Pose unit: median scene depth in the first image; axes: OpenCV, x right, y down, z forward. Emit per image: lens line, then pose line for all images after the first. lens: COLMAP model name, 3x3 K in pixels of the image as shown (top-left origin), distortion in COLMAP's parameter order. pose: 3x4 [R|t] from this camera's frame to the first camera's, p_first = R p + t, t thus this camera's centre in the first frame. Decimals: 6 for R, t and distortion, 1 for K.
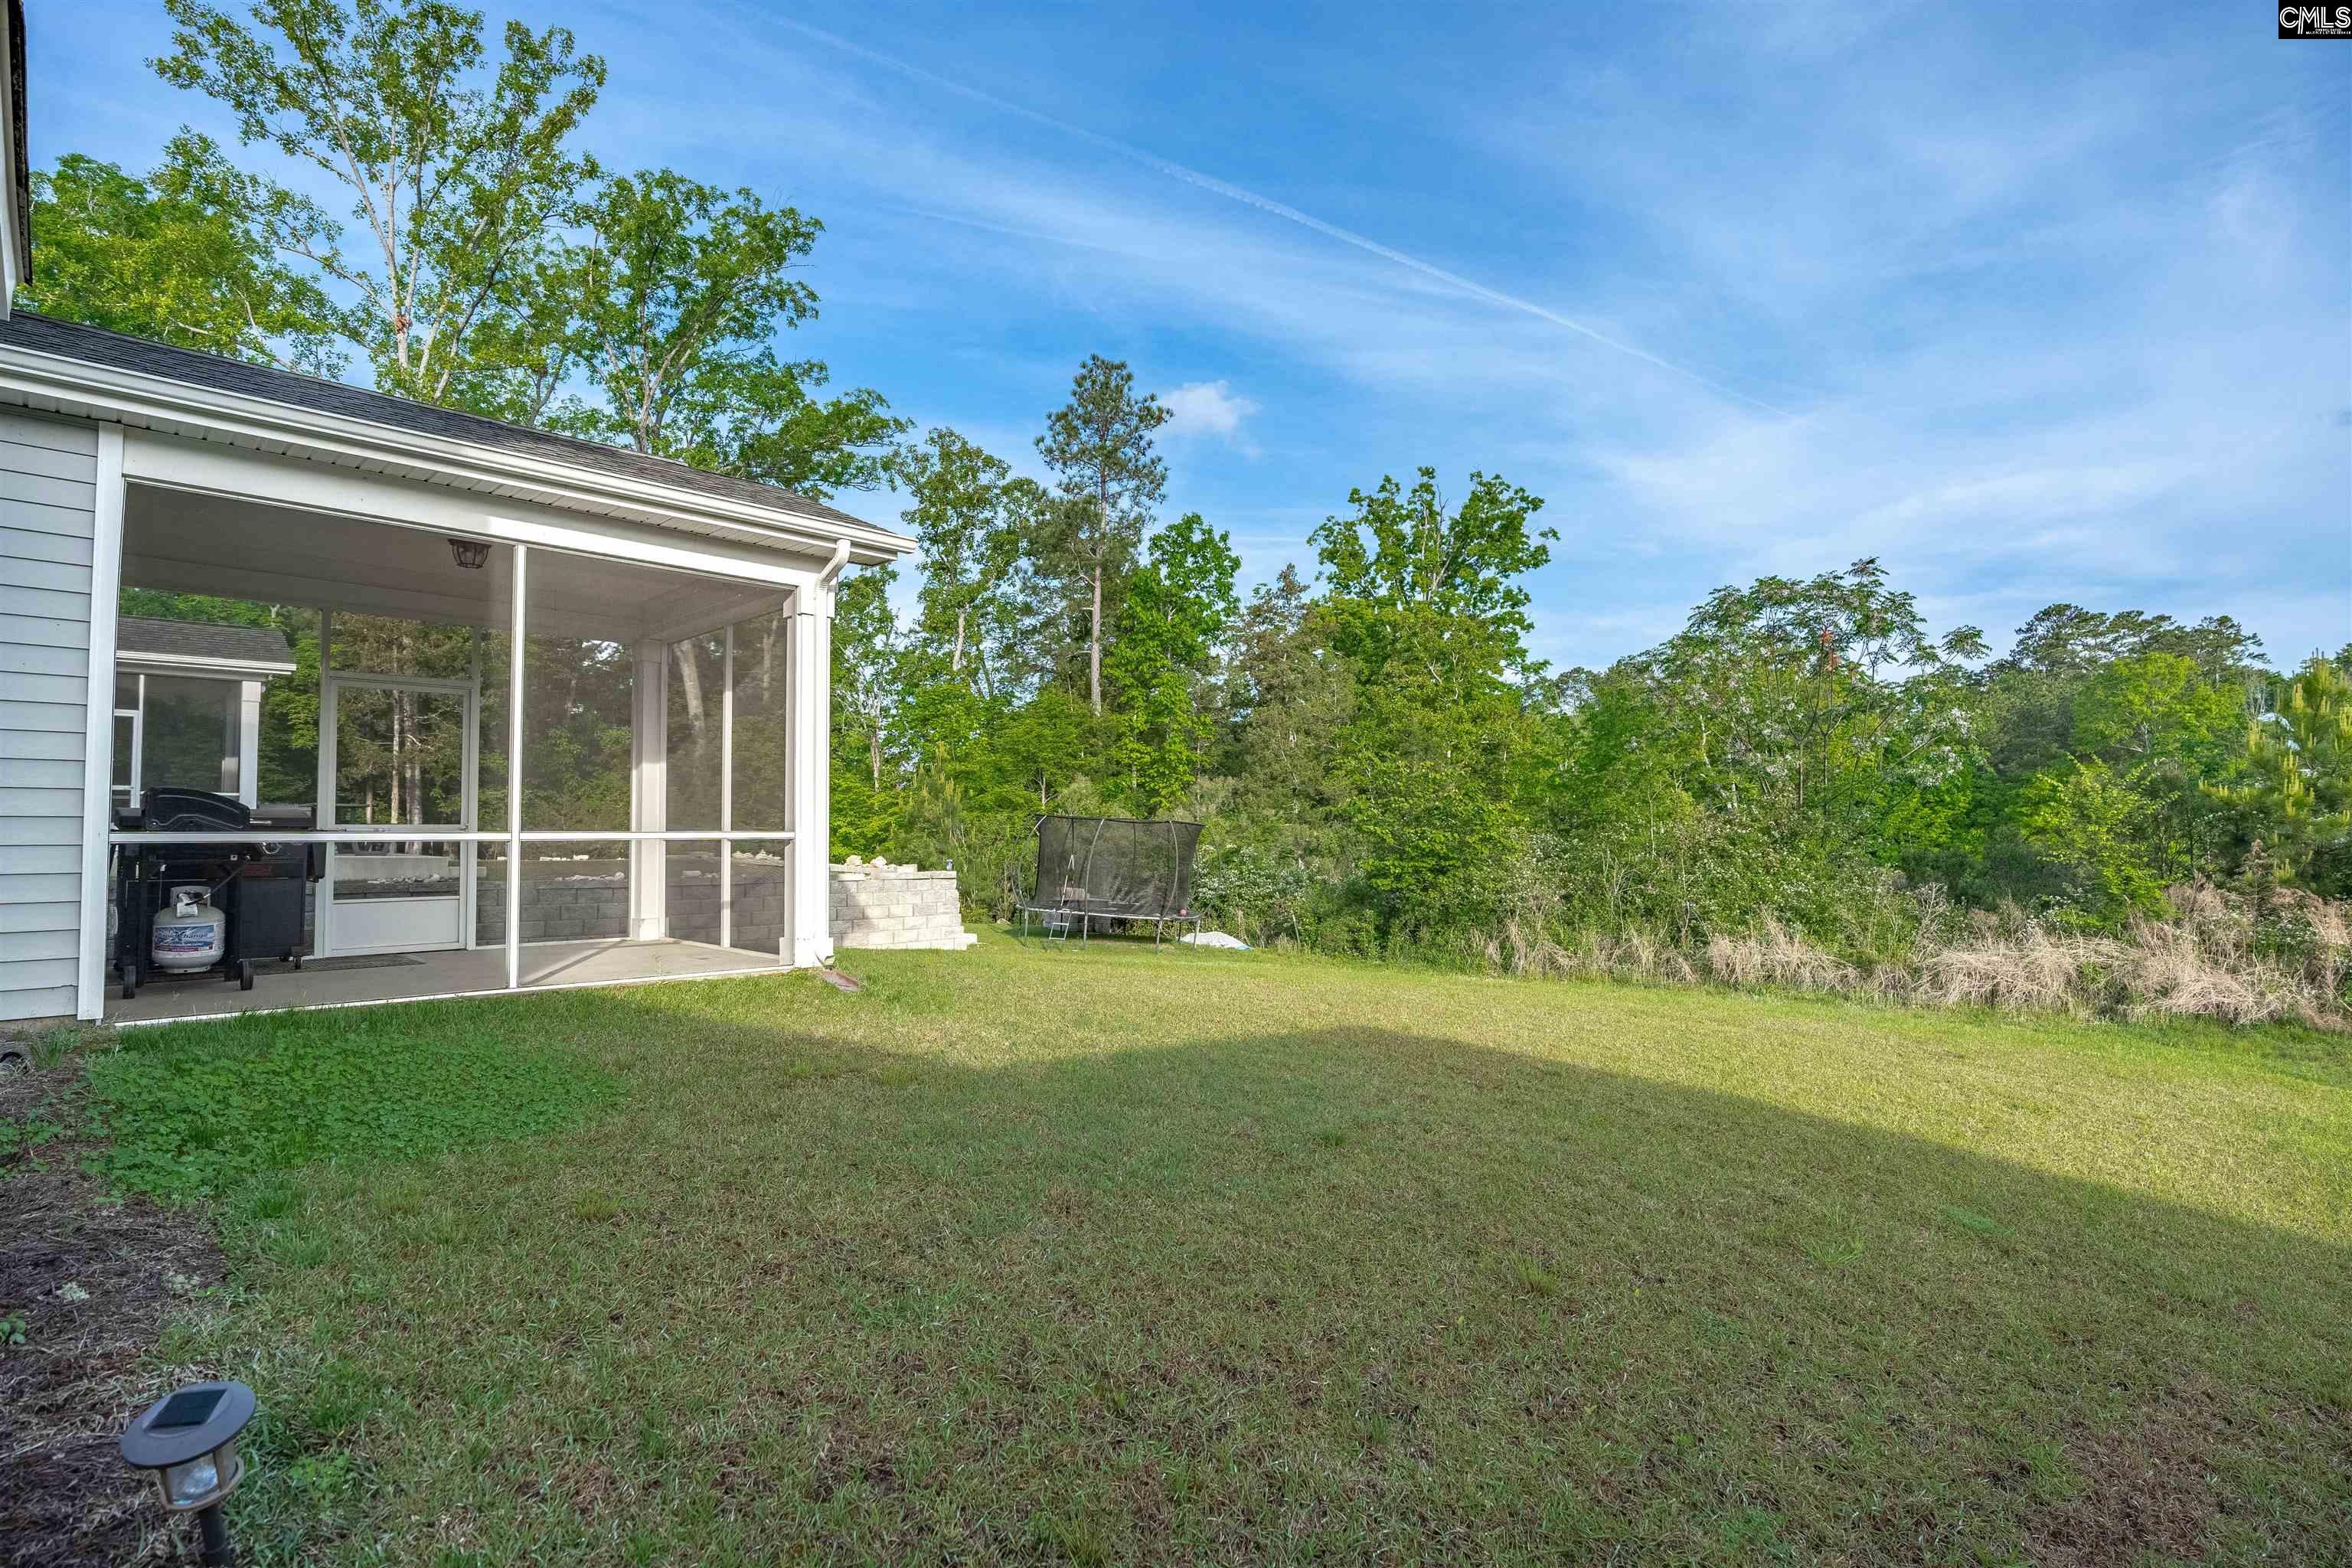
lens RADIAL K [[1076.6, 0, 1176.0], [0, 1076.6, 784.0], [0, 0, 1]] dist [0.001152, 0.000101]
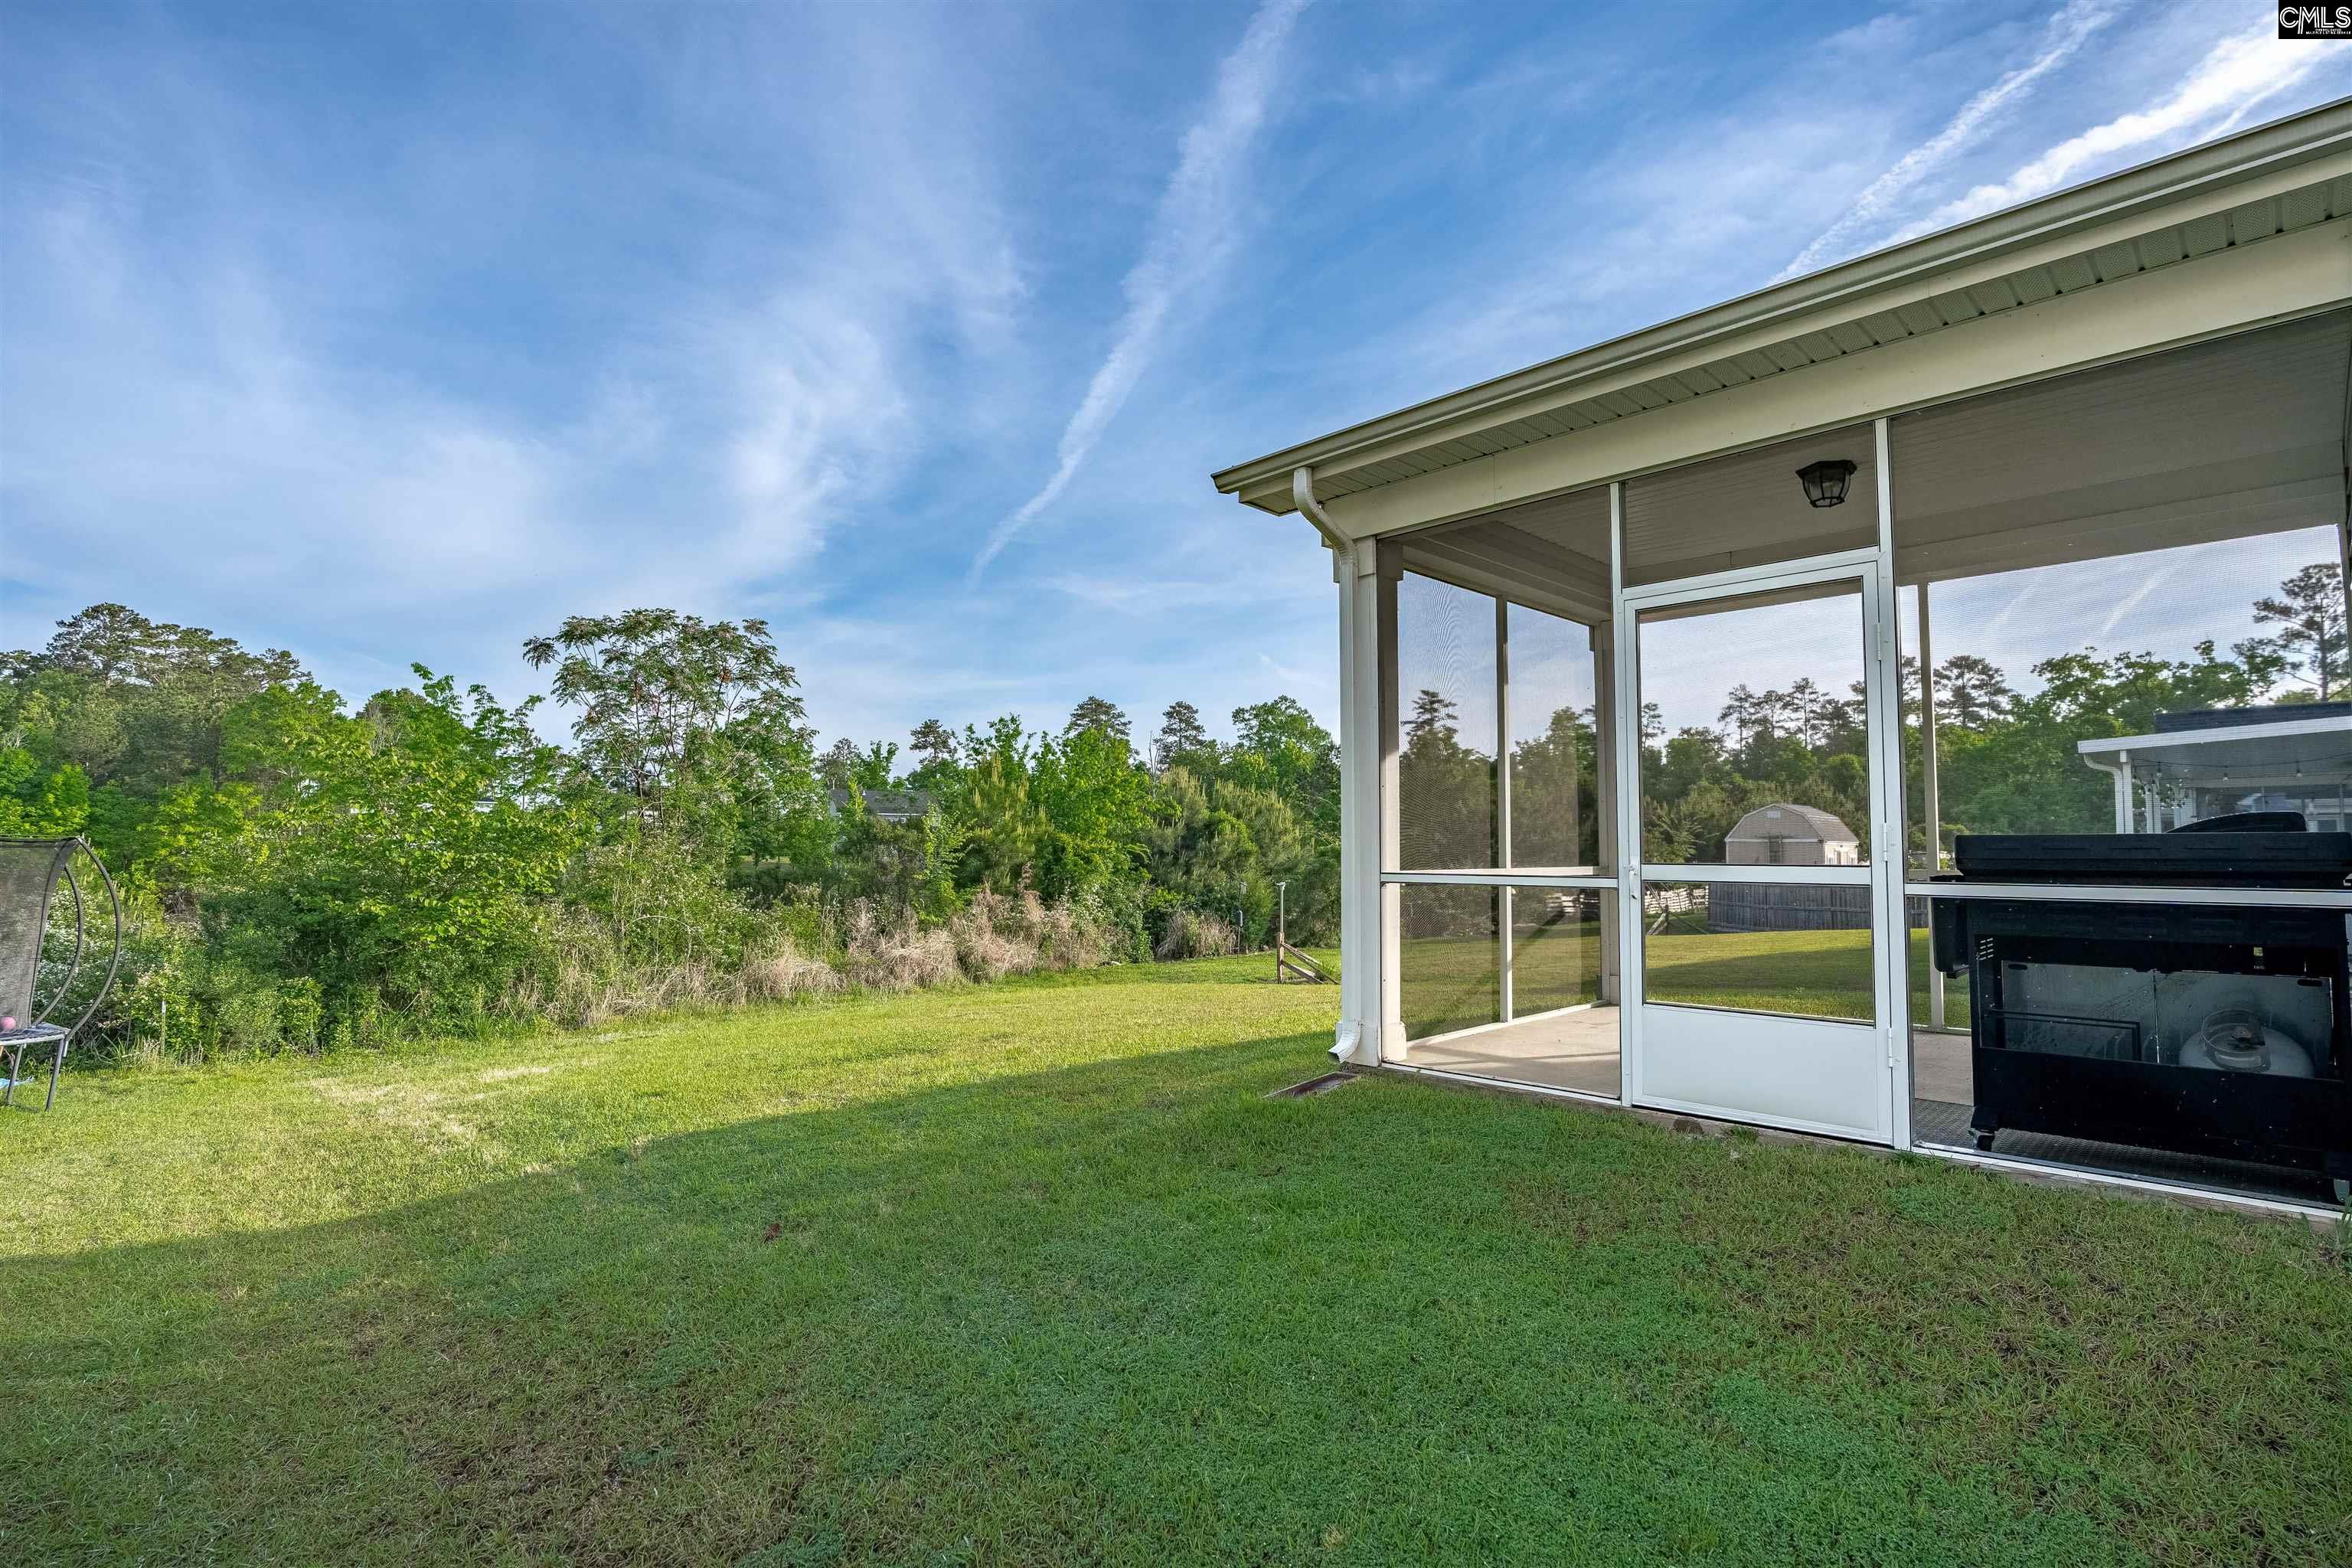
lens RADIAL K [[1109.2, 0, 1188.8], [0, 1109.2, 773.5], [0, 0, 1]] dist [-0.071945, 0.028683]
pose [[0.044458, 0.070931, 0.996490, -0.238890], [-0.042396, 0.996712, -0.069056, 0.008689], [-0.998111, -0.039177, 0.047319, 0.238426]]
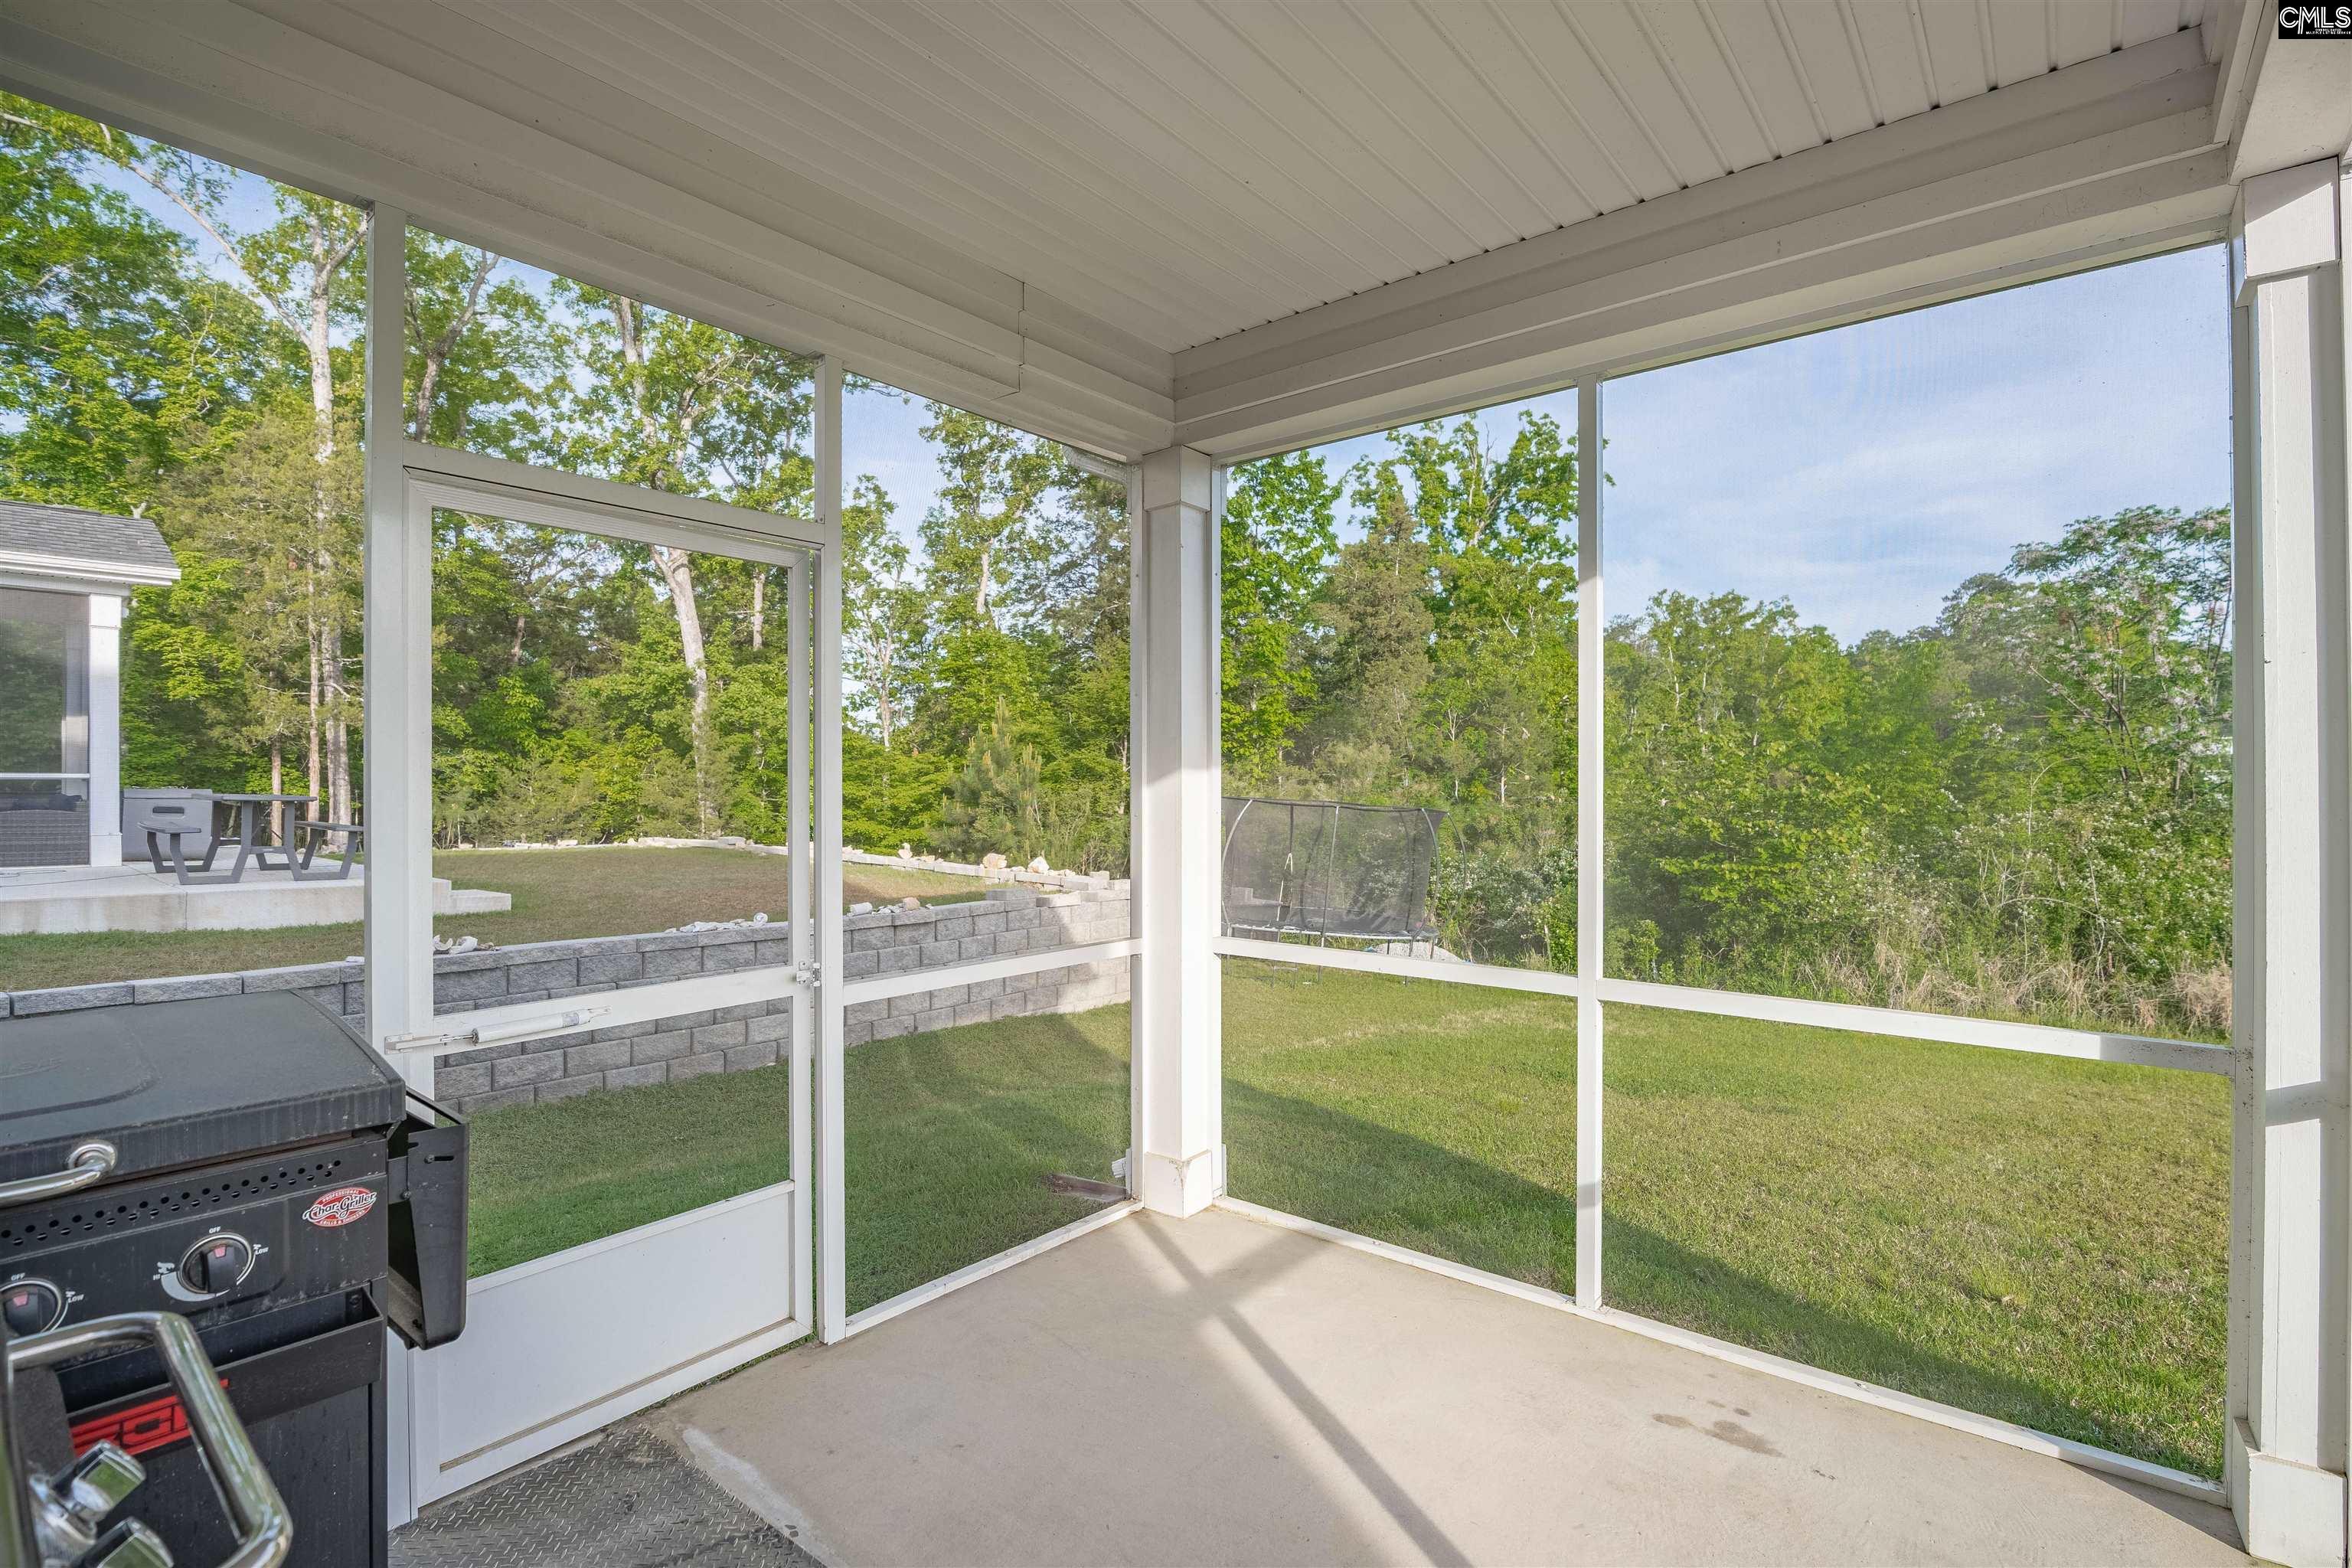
lens RADIAL K [[1080.7, 0, 1206.1], [0, 1080.7, 780.4], [0, 0, 1]] dist [-0.003877, -0.000199]
pose [[0.996468, 0.003436, 0.083898, -0.110026], [-0.006563, 0.999293, 0.037028, -0.006219], [-0.083711, -0.037448, 0.995786, 0.129000]]
